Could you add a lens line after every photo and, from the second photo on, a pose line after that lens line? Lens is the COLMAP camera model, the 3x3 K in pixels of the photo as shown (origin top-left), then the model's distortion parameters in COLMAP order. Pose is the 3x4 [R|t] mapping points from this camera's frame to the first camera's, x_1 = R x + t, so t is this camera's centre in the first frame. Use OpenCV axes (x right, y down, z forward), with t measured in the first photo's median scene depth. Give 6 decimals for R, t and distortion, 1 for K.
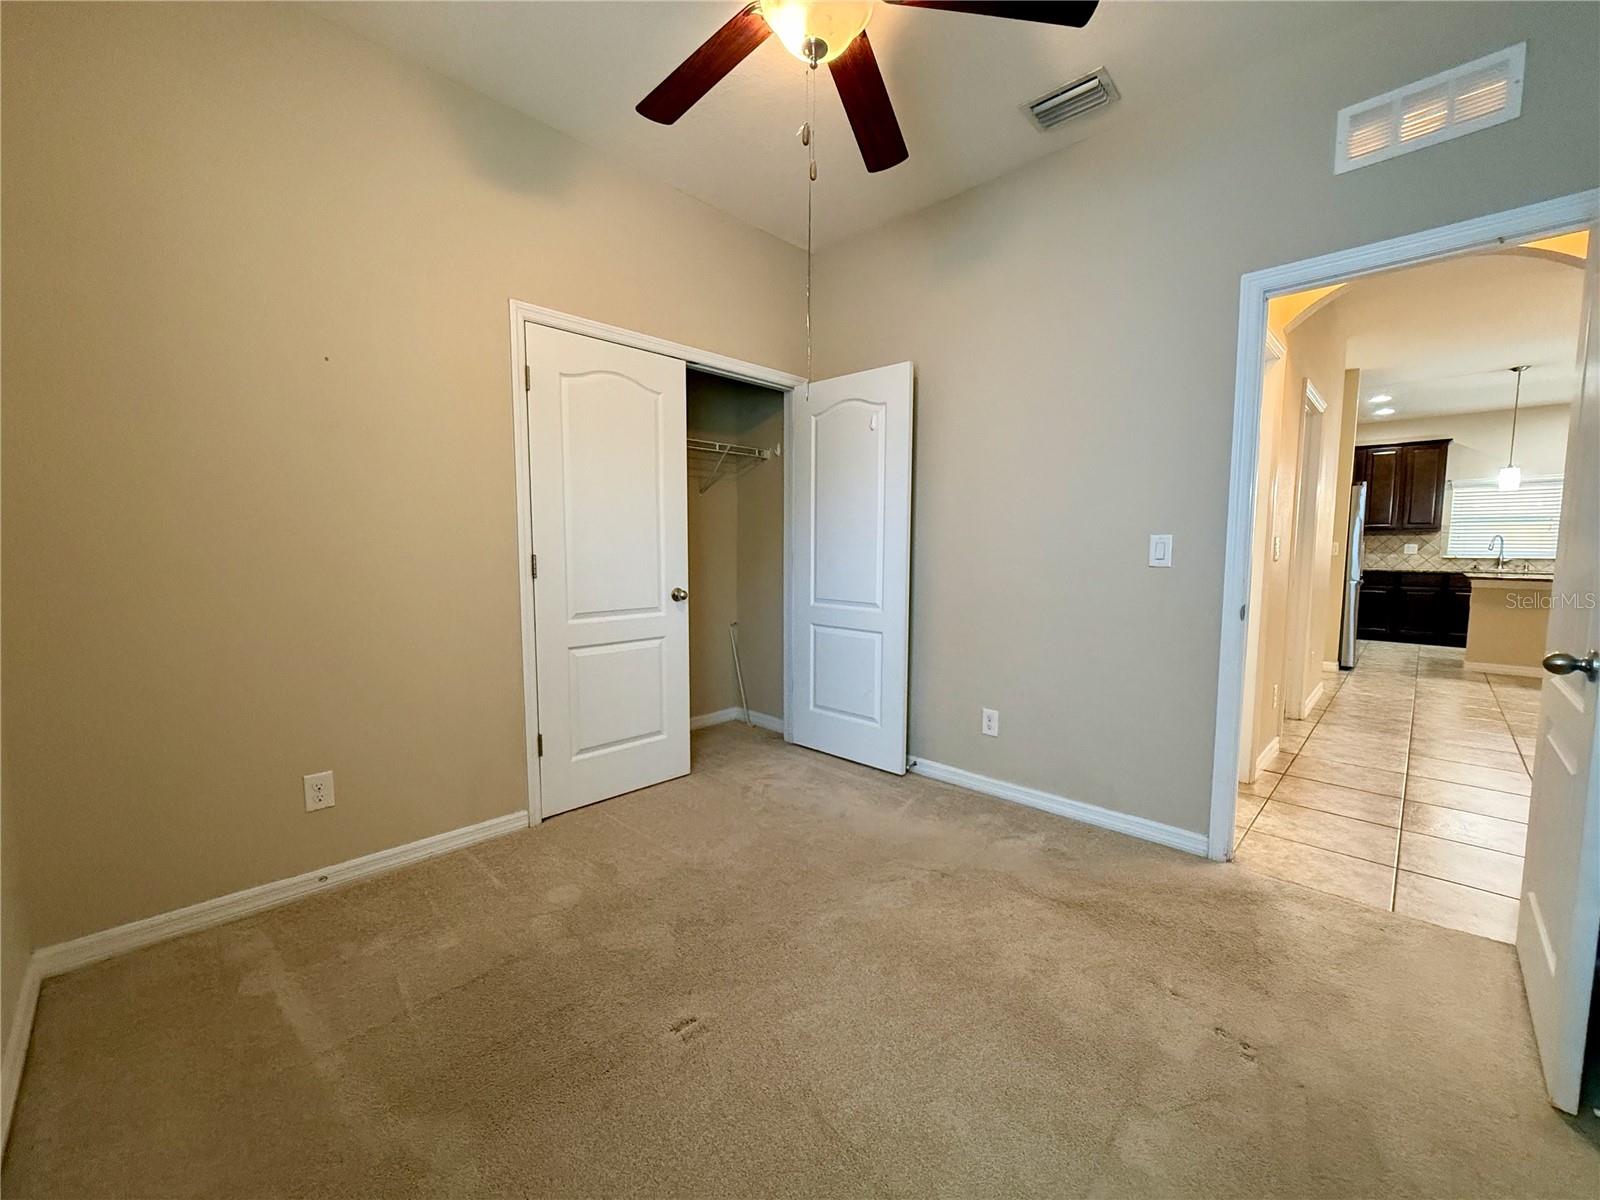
lens RADIAL K [[639.3, 0, 804.6], [0, 639.3, 600.1], [0, 0, 1]] dist [-0.000741, -0.000069]
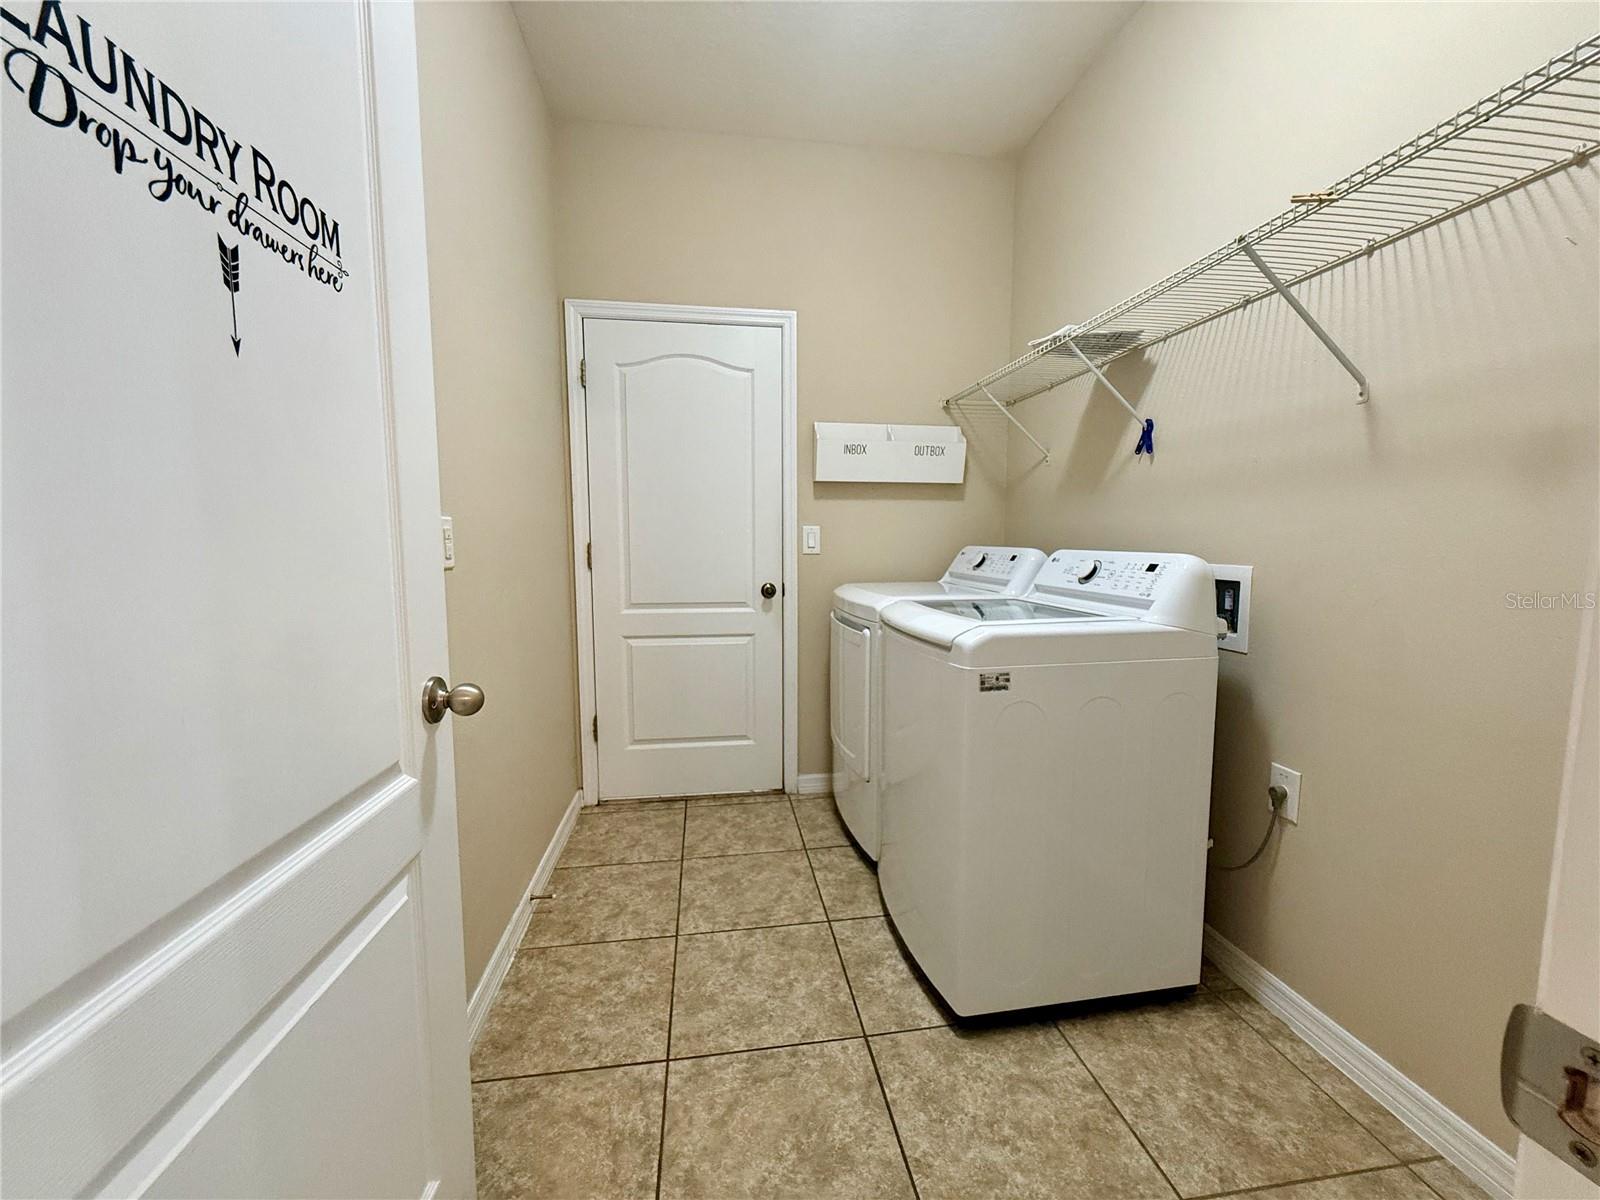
lens RADIAL K [[639.3, 0, 804.6], [0, 639.3, 600.1], [0, 0, 1]] dist [-0.000741, -0.000069]
pose [[0.796483, 0.059030, -0.601773, 0.454710], [-0.055966, 0.998148, 0.023837, -0.022205], [0.602065, 0.014693, 0.798312, 0.356587]]
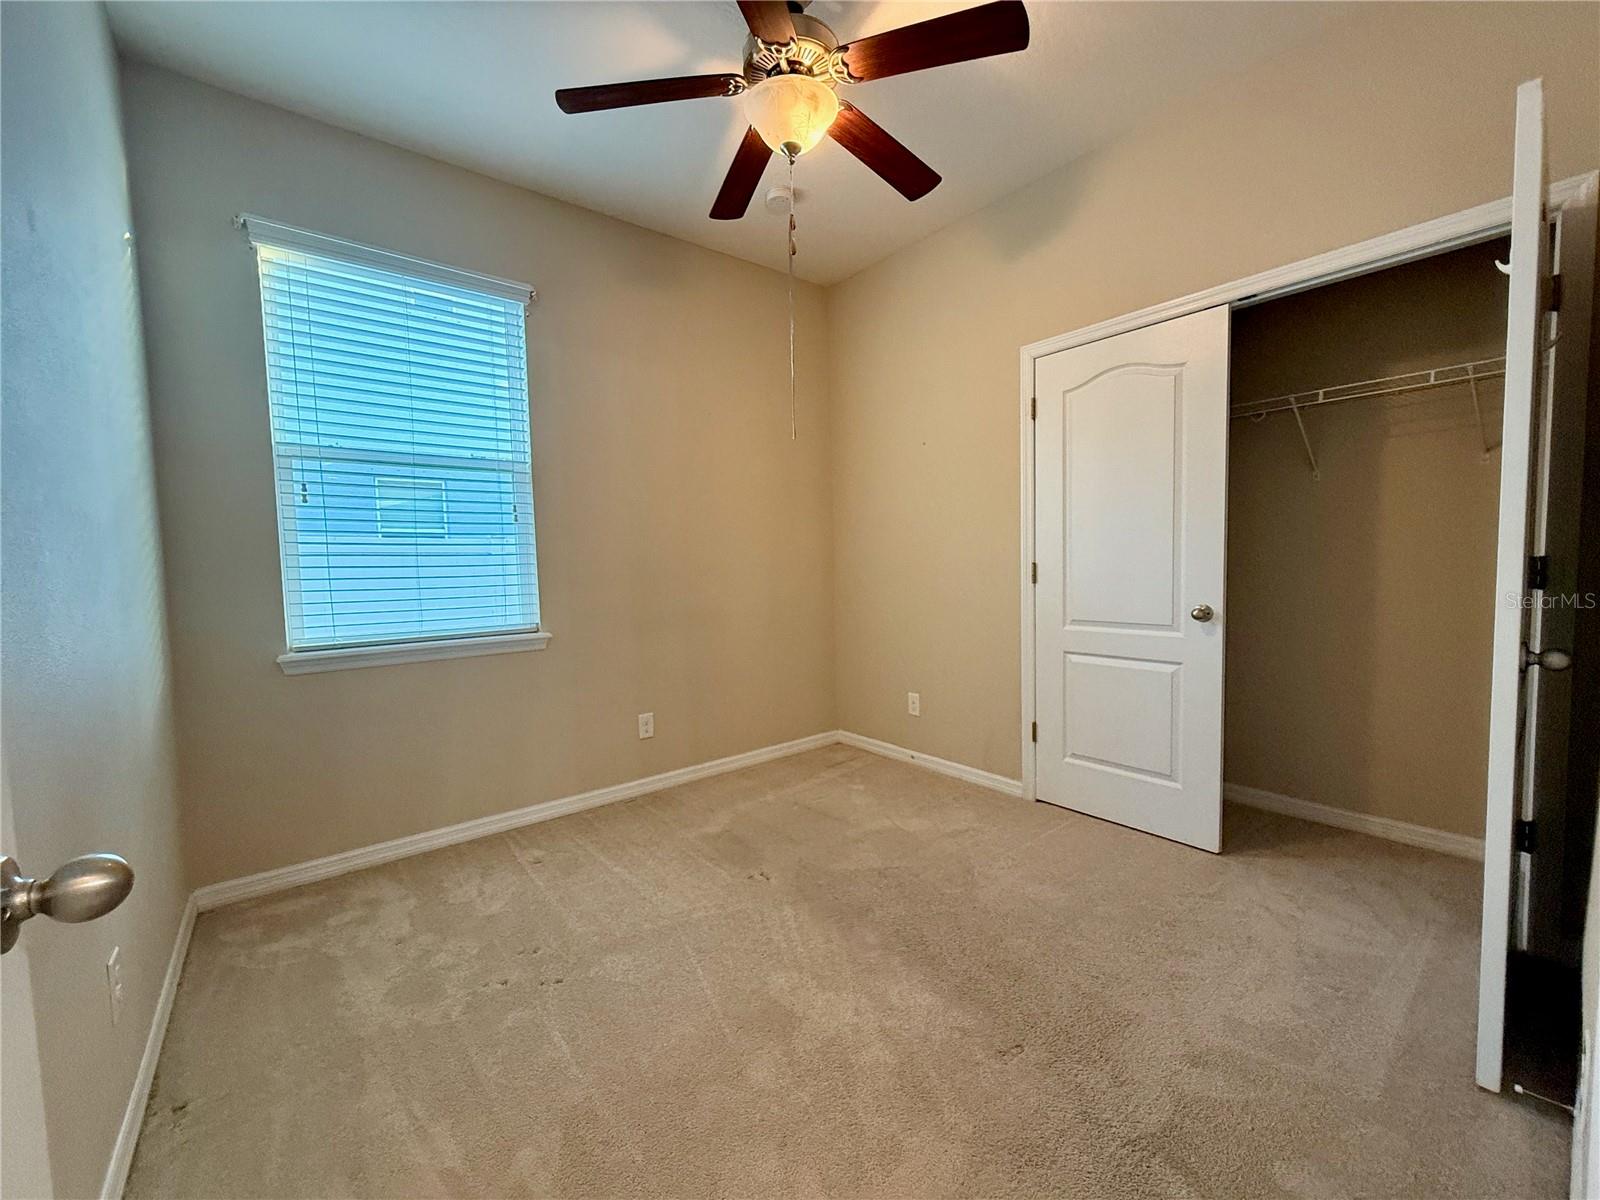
lens RADIAL K [[643.8, 0, 800.7], [0, 643.8, 604.3], [0, 0, 1]] dist [-0.000999, -0.000103]
pose [[-0.123436, 0.066375, -0.990130, 0.741112], [-0.063000, 0.995224, 0.074571, -0.054947], [0.990351, 0.071583, -0.118664, 0.710120]]
